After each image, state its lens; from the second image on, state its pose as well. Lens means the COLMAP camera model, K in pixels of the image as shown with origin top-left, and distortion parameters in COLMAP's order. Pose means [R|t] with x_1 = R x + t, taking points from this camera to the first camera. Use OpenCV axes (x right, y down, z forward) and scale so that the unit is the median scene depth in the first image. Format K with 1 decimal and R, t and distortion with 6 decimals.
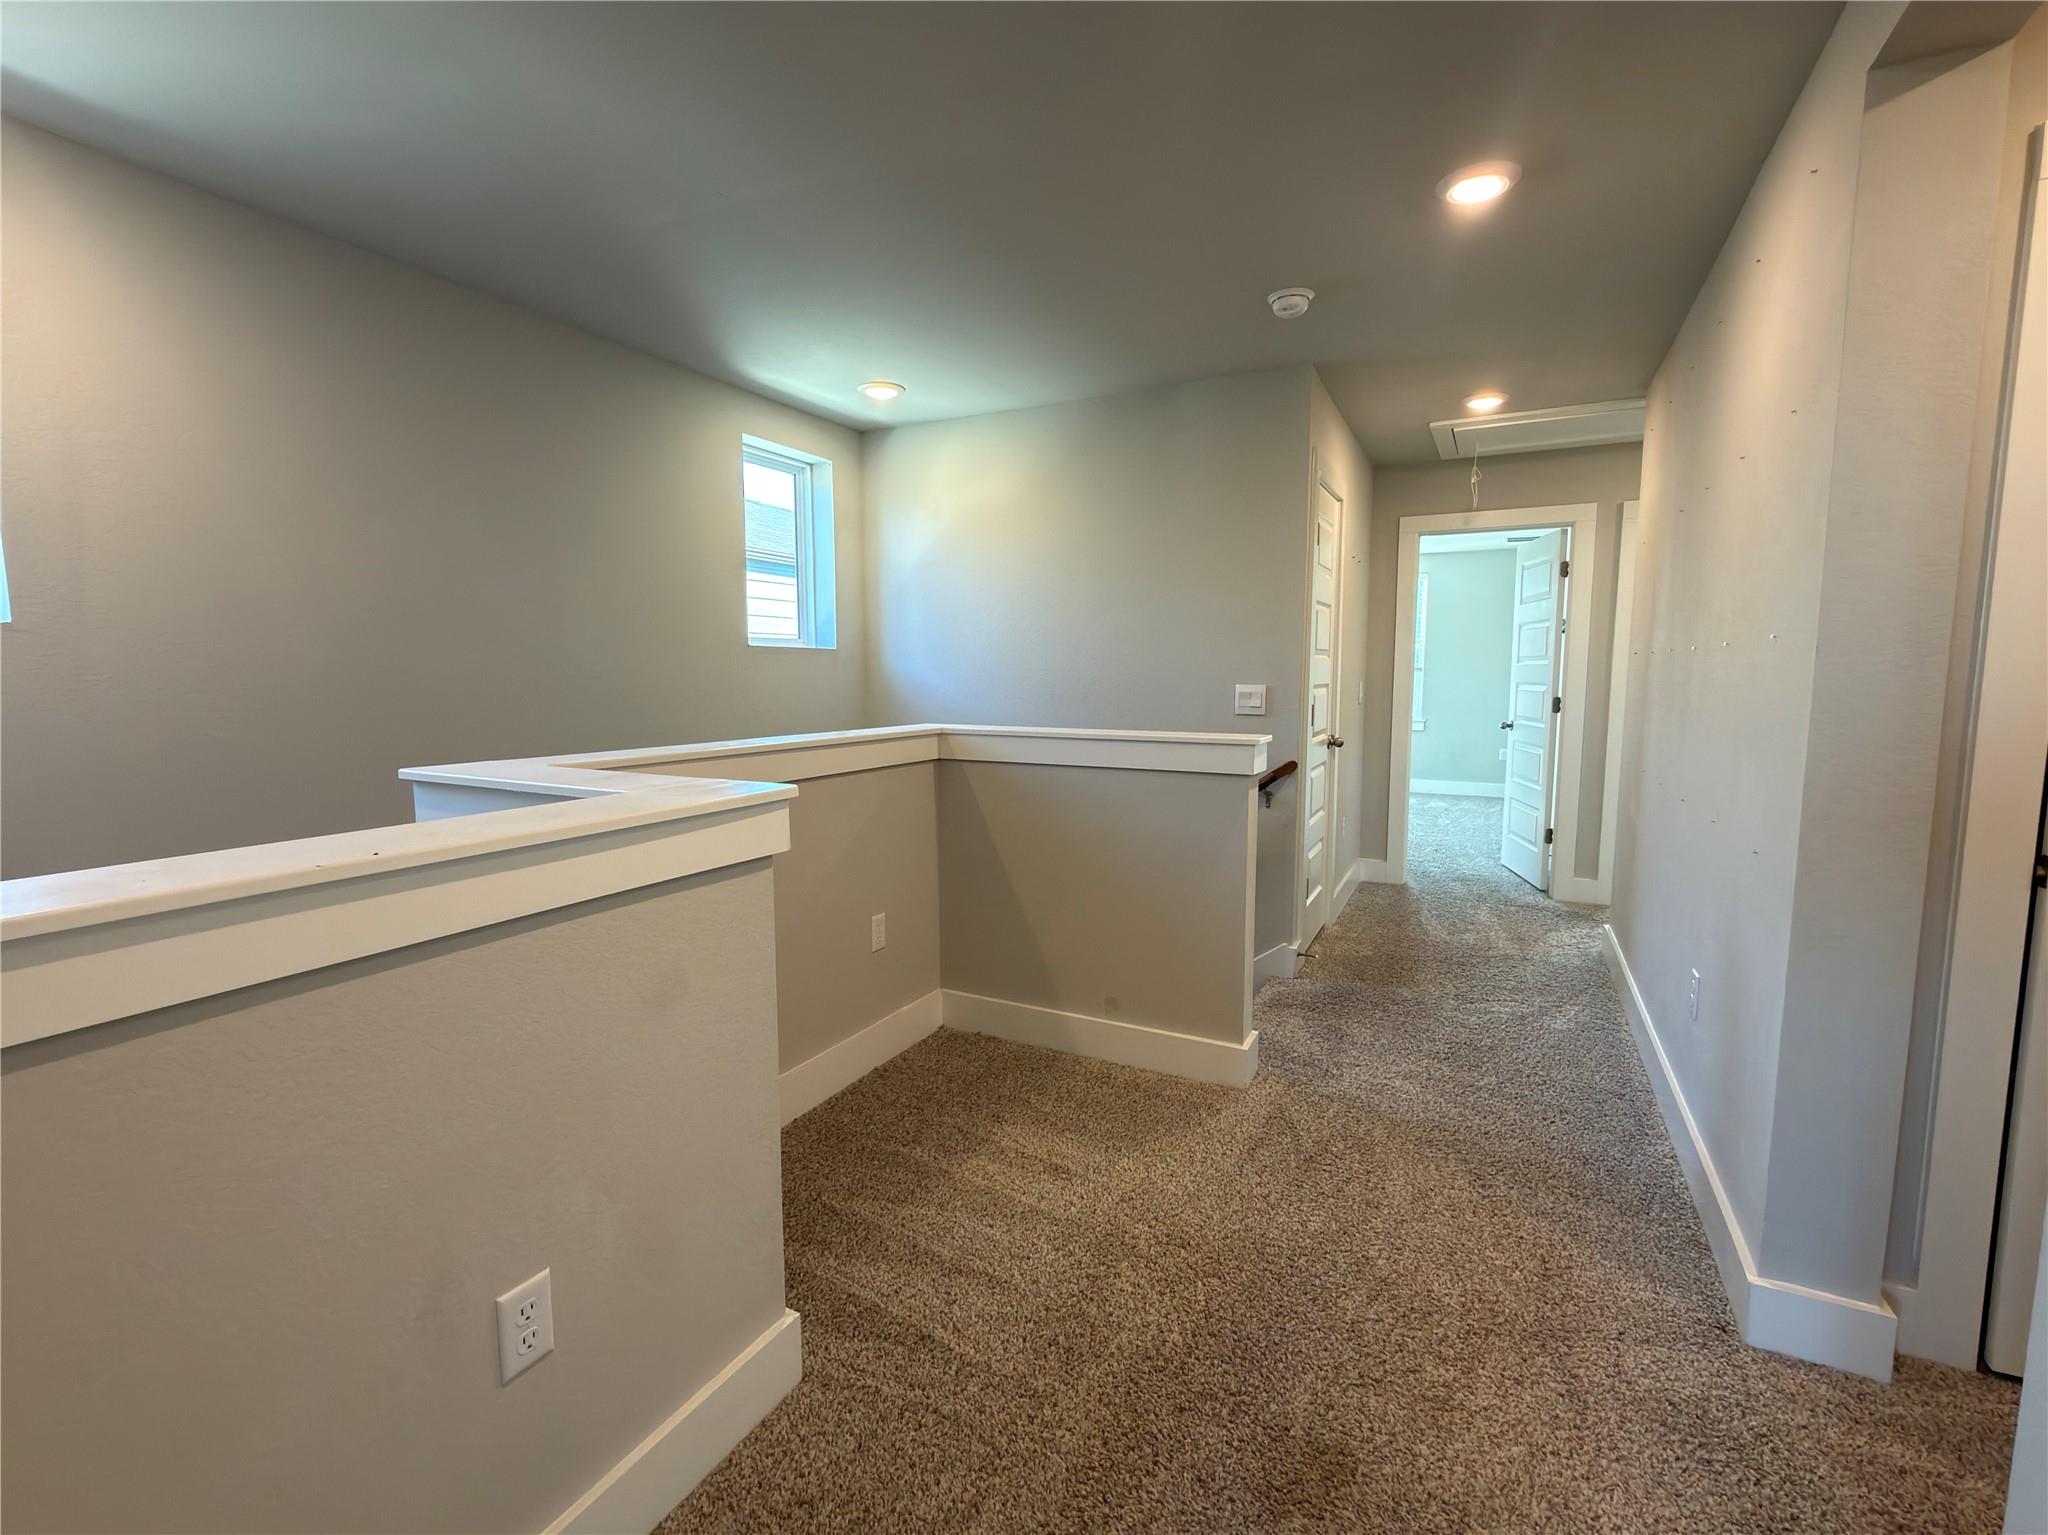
lens RADIAL K [[911.9, 0, 1024.0], [0, 911.9, 767.5], [0, 0, 1]] dist [0.000492, 0.000094]
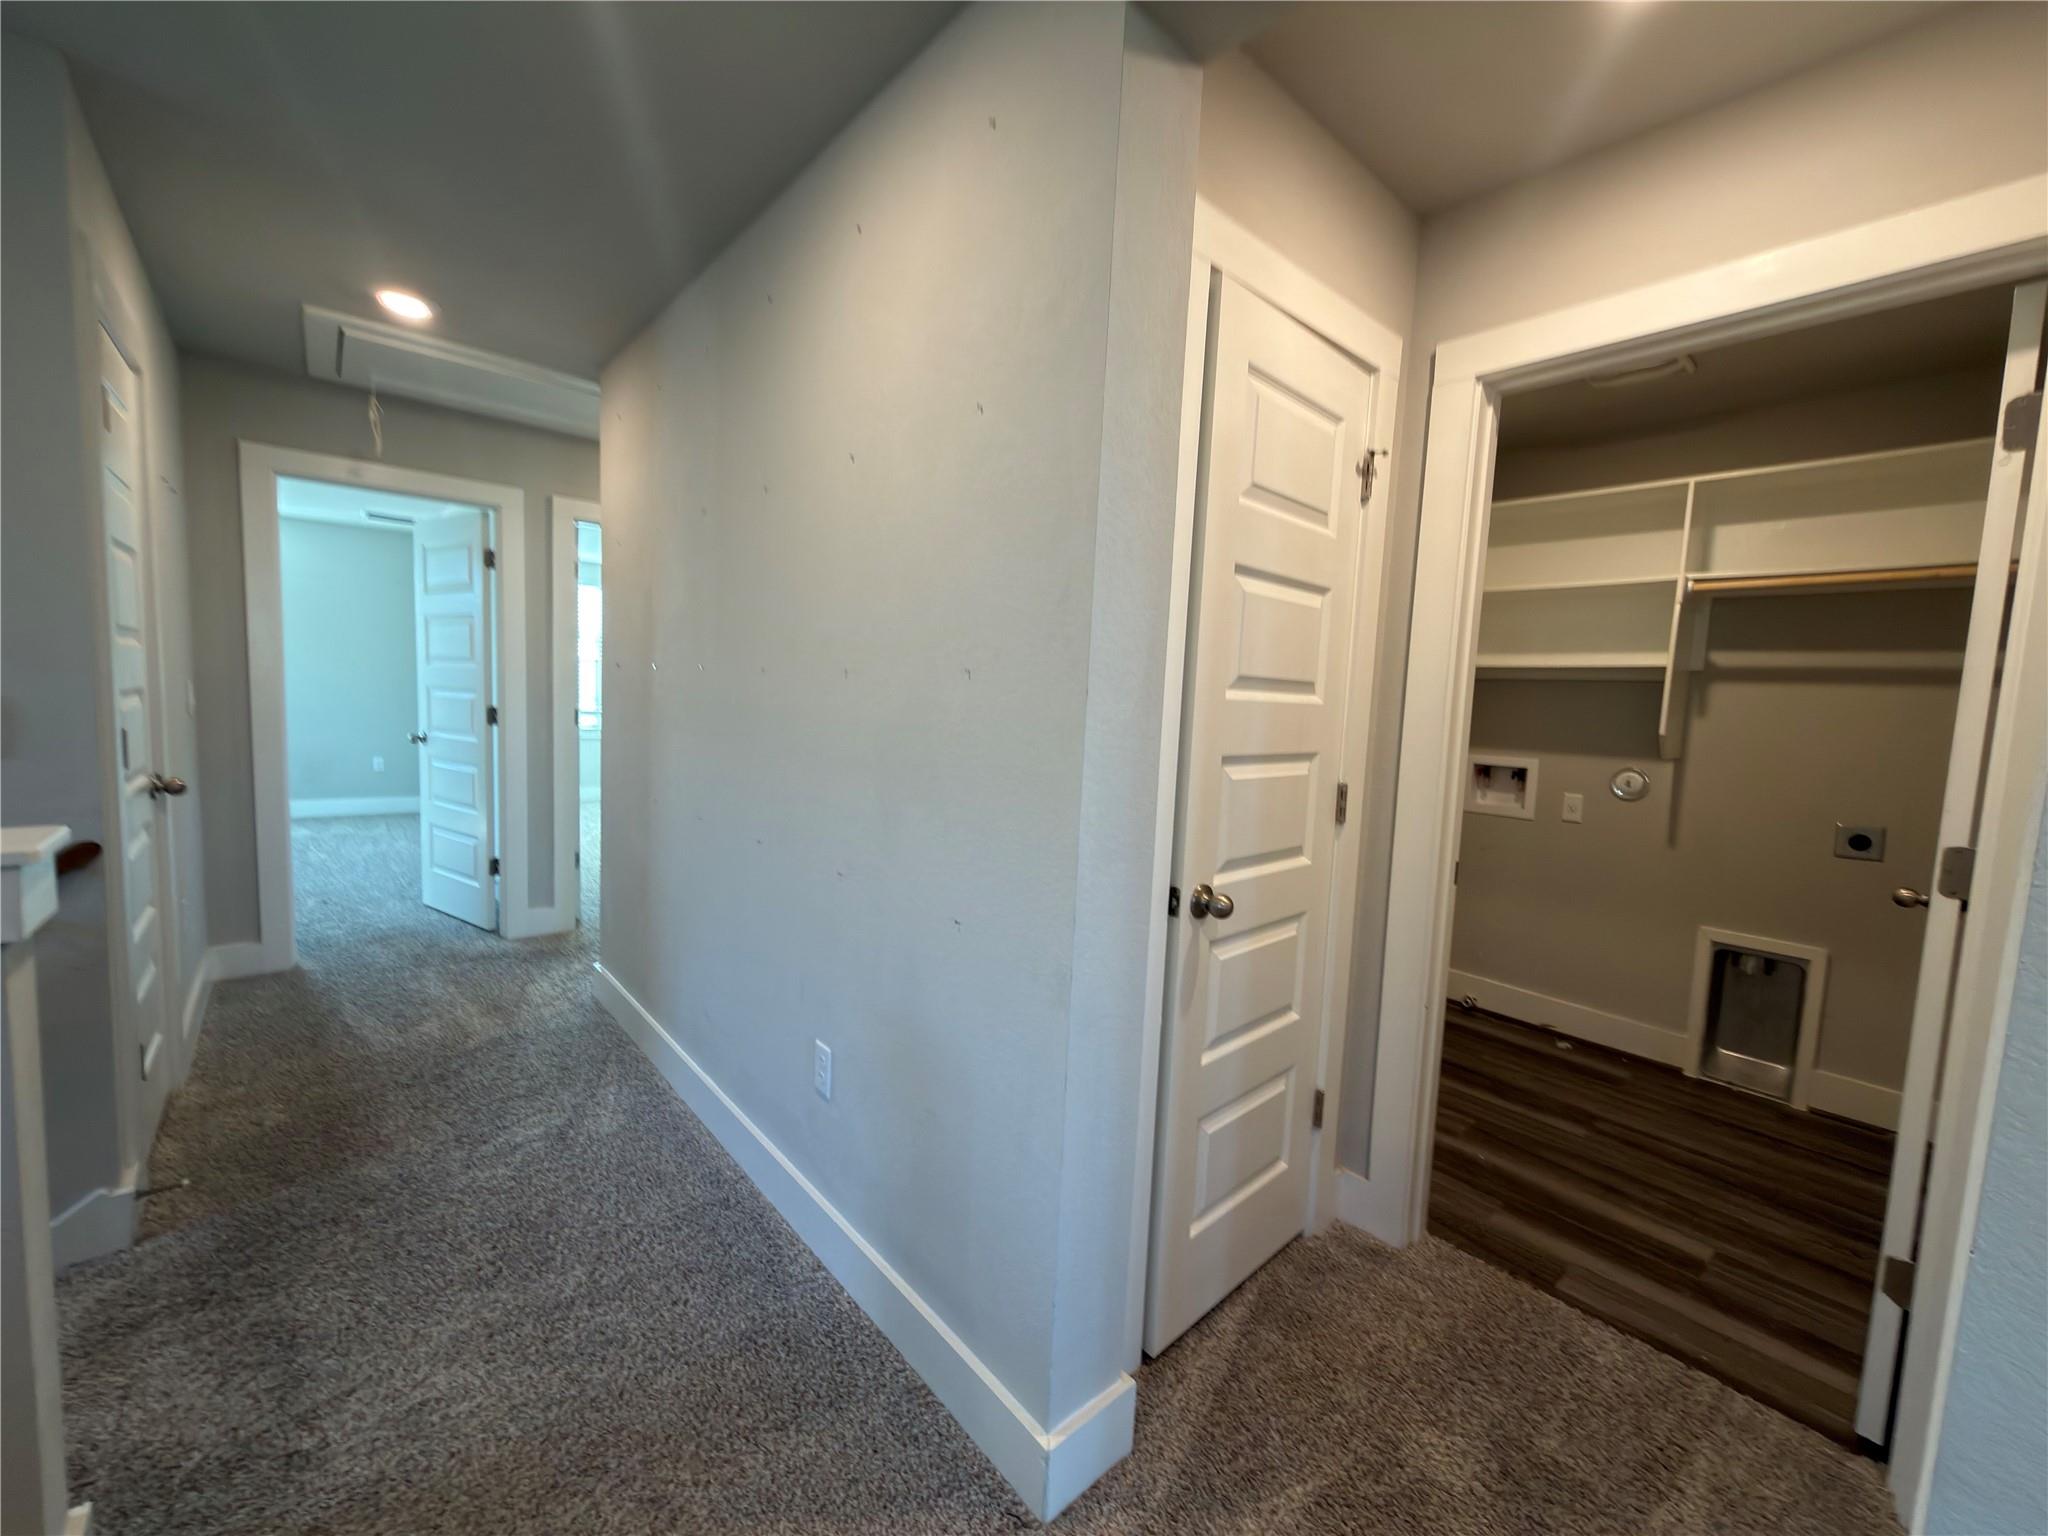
lens RADIAL K [[826.5, 0, 1023.5], [0, 826.5, 760.0], [0, 0, 1]] dist [0.001620, 0.000051]
pose [[0.374260, -0.059246, 0.925429, 0.052080], [0.056439, 0.997562, 0.041039, -0.035896], [-0.925605, 0.036871, 0.376692, 0.282876]]
